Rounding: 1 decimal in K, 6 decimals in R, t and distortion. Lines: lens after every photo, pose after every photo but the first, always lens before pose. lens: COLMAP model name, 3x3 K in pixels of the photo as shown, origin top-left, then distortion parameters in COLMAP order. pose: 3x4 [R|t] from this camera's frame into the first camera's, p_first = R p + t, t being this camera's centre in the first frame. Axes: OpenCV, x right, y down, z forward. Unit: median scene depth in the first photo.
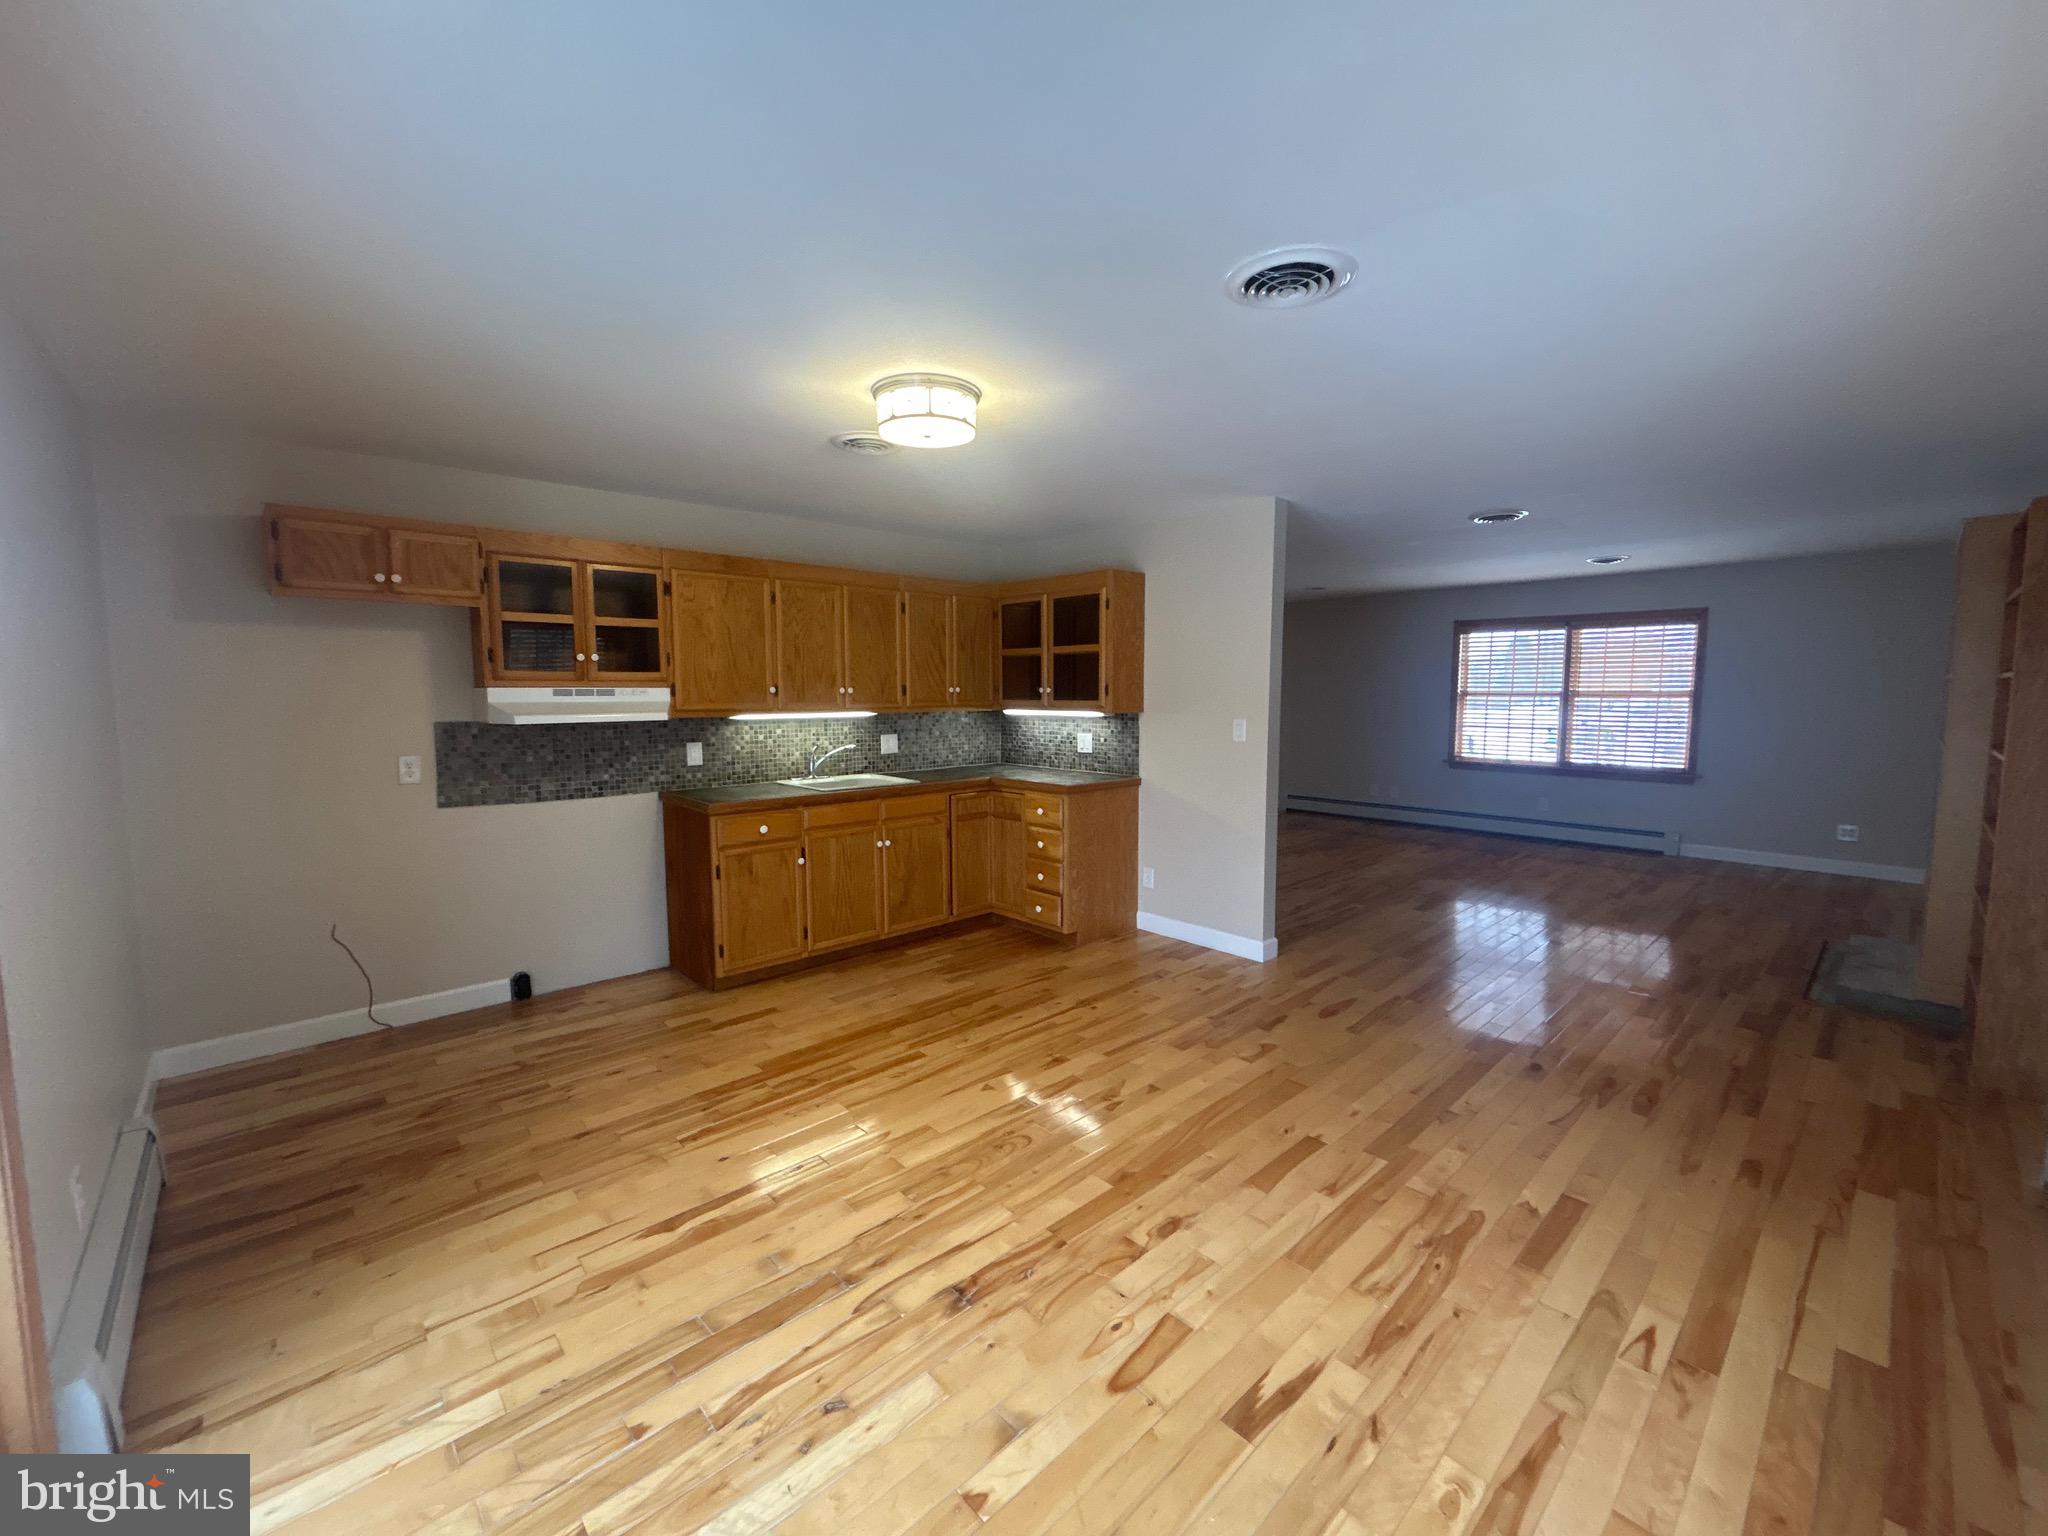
lens RADIAL K [[832.6, 0, 1020.3], [0, 832.6, 774.0], [0, 0, 1]] dist [0.000156, 0.000846]
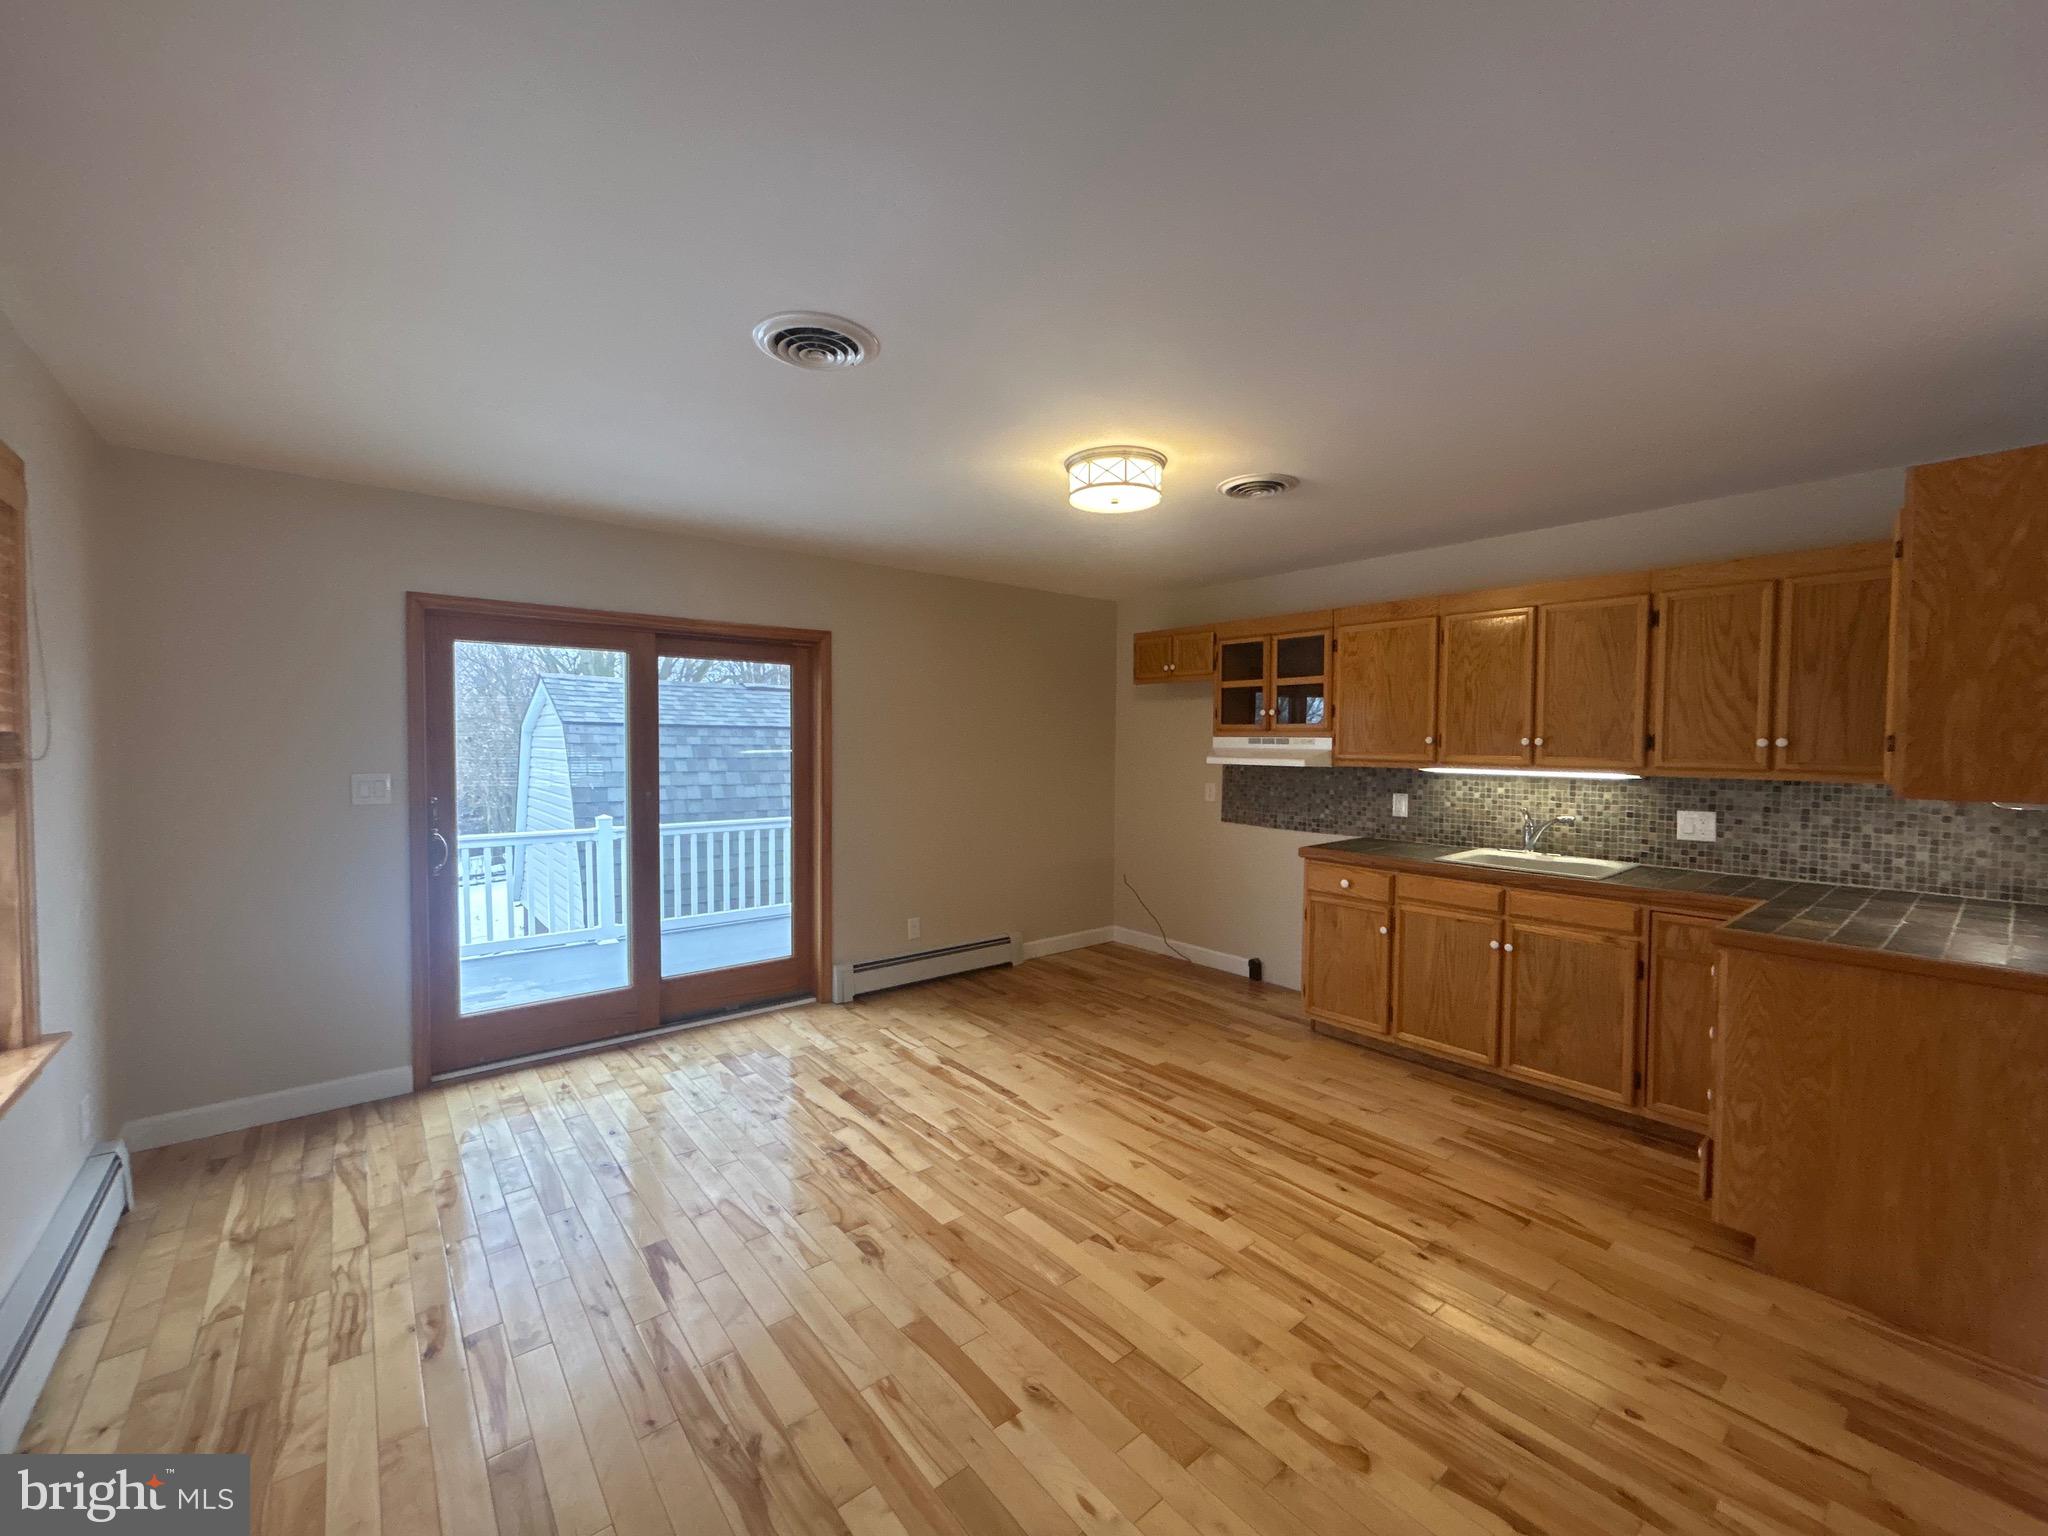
lens RADIAL K [[832.6, 0, 1026.1], [0, 832.6, 767.5], [0, 0, 1]] dist [0.000156, 0.000846]
pose [[-0.063548, 0.035578, -0.997344, 0.729090], [-0.108453, 0.993200, 0.042340, -0.073442], [0.992068, 0.110856, -0.059258, 0.732535]]
